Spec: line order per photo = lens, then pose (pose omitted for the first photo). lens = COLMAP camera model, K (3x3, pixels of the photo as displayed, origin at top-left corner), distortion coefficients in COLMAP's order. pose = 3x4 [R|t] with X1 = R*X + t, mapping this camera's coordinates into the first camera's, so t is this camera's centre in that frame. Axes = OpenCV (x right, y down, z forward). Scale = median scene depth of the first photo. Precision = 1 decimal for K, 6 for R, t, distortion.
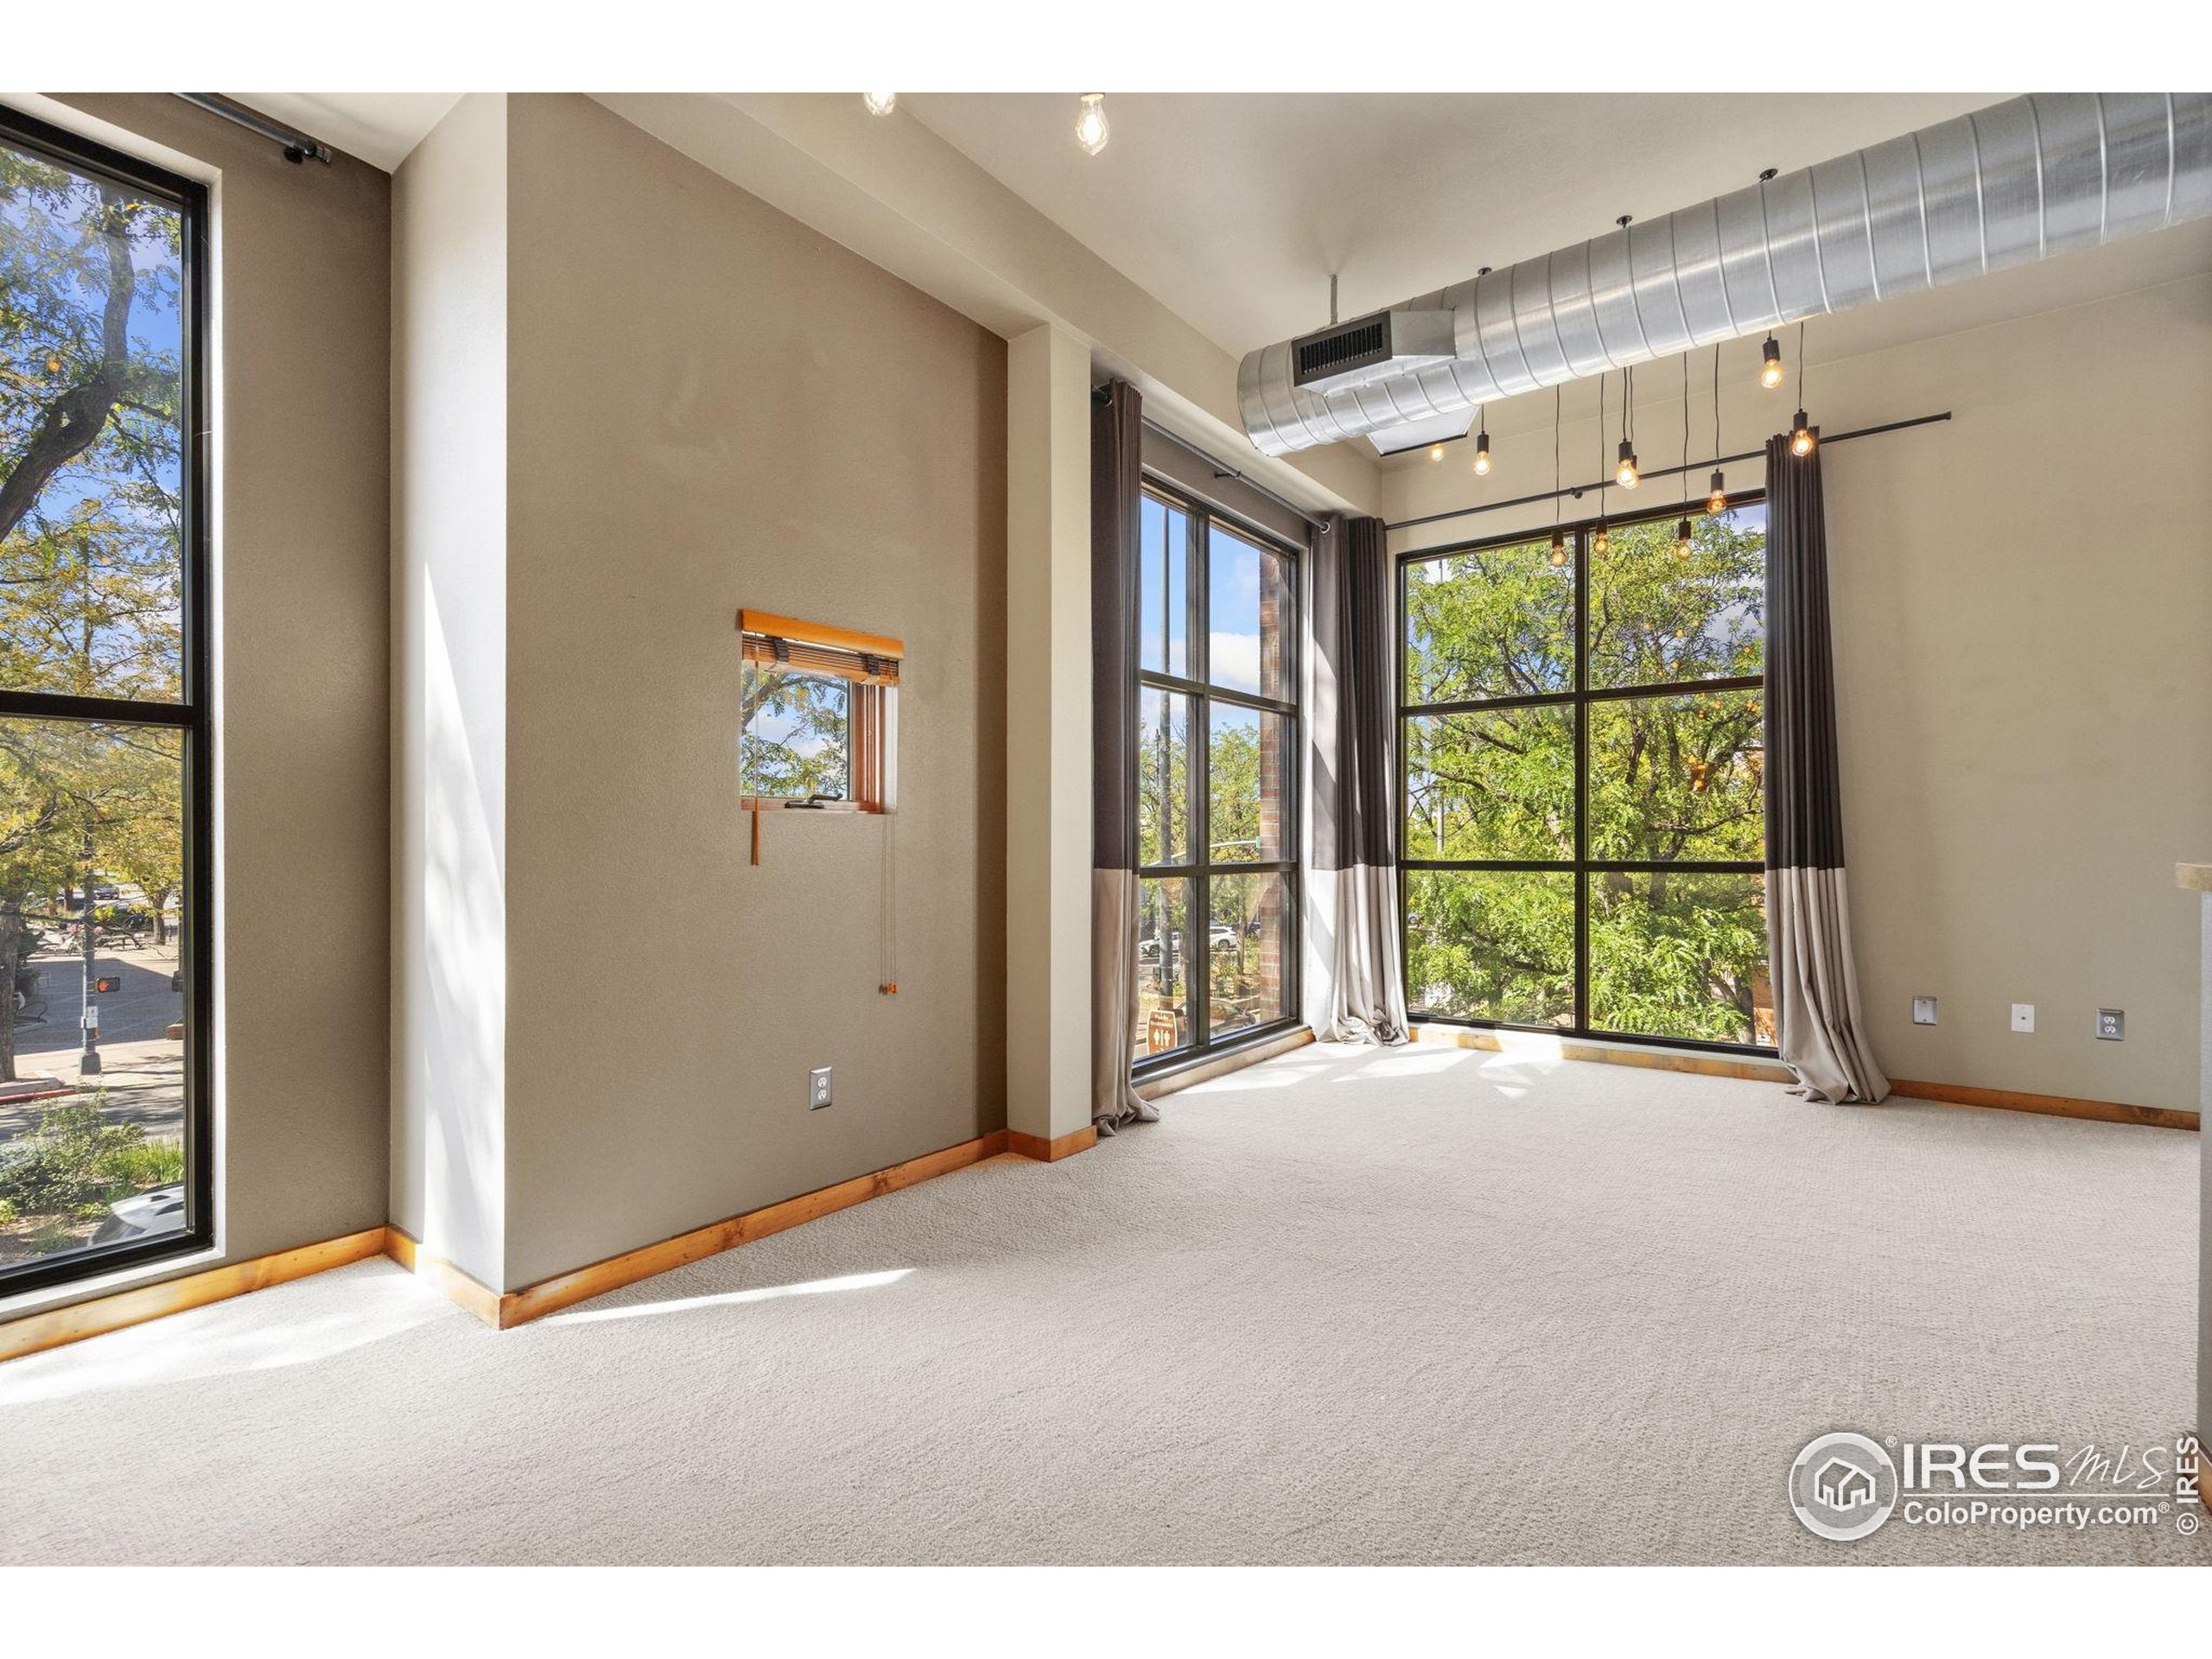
lens RADIAL K [[999.3, 0, 1108.8], [0, 999.3, 841.5], [0, 0, 1]] dist [-0.003350, 0.000275]
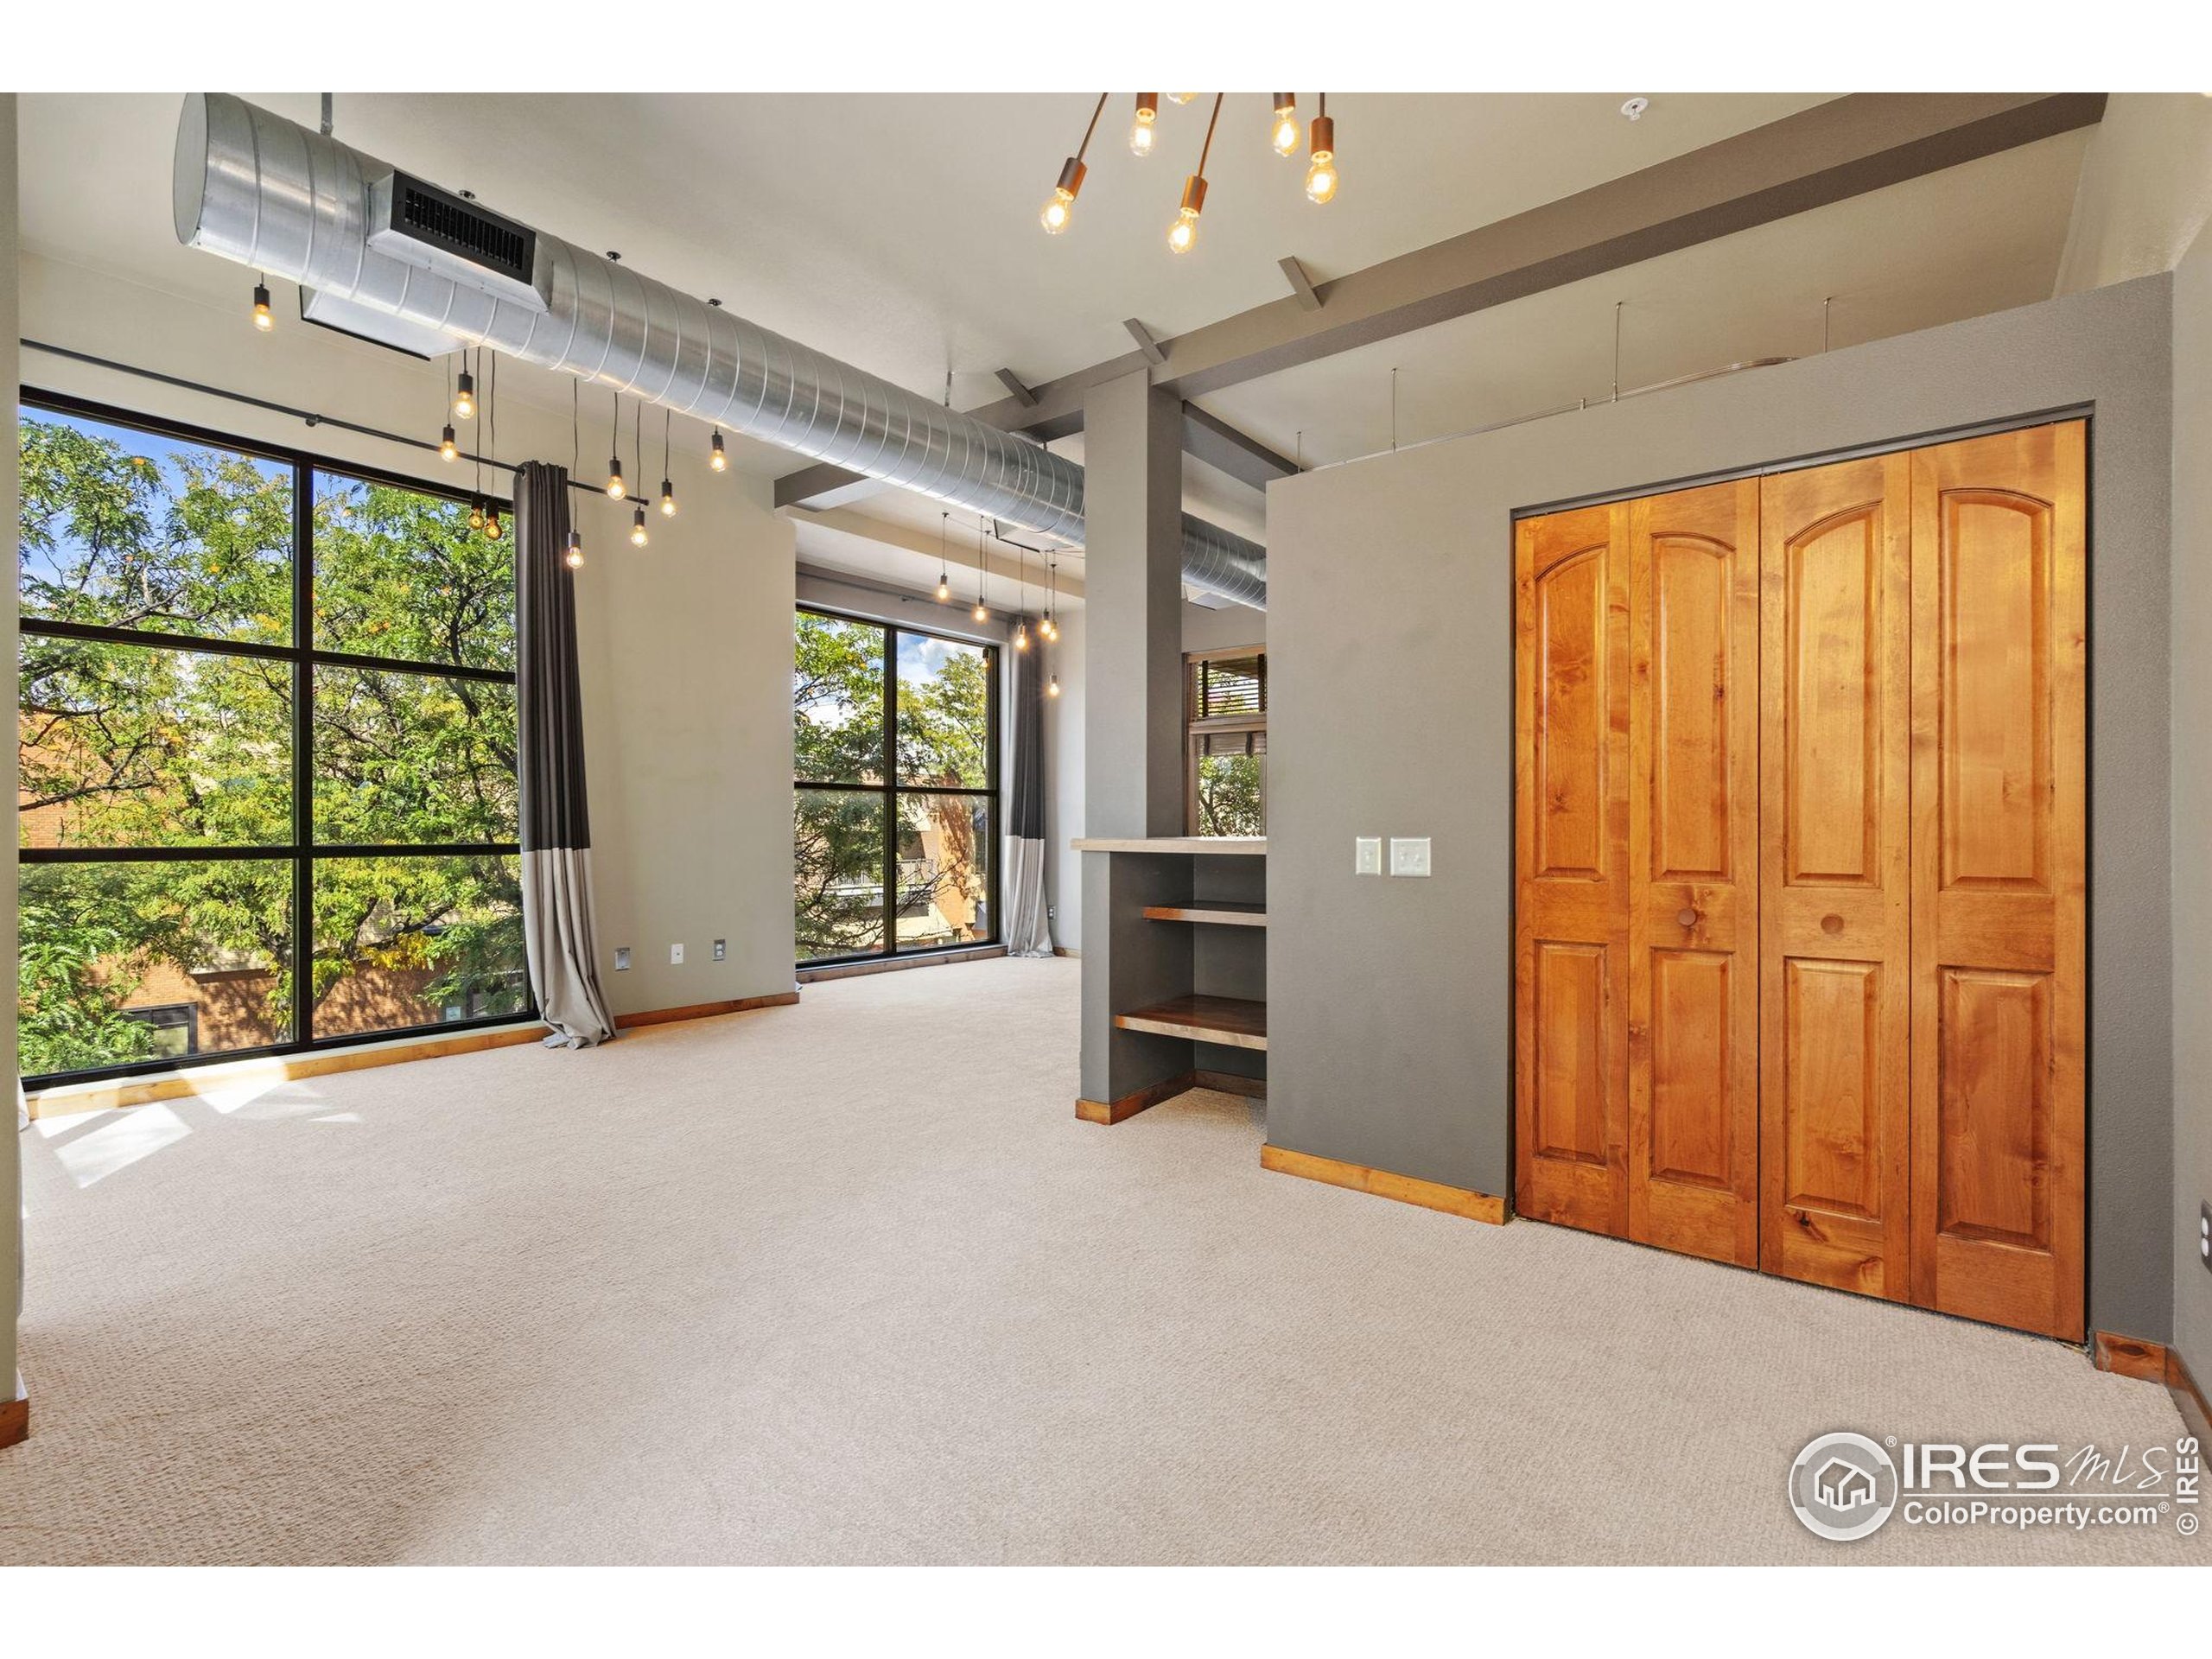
lens RADIAL K [[999.3, 0, 1108.4], [0, 999.3, 825.8], [0, 0, 1]] dist [-0.003350, 0.000275]
pose [[0.038428, 0.004939, 0.999249, -0.432327], [-0.007592, 0.999960, -0.004651, 0.000411], [-0.999233, -0.007408, 0.038463, 0.328055]]
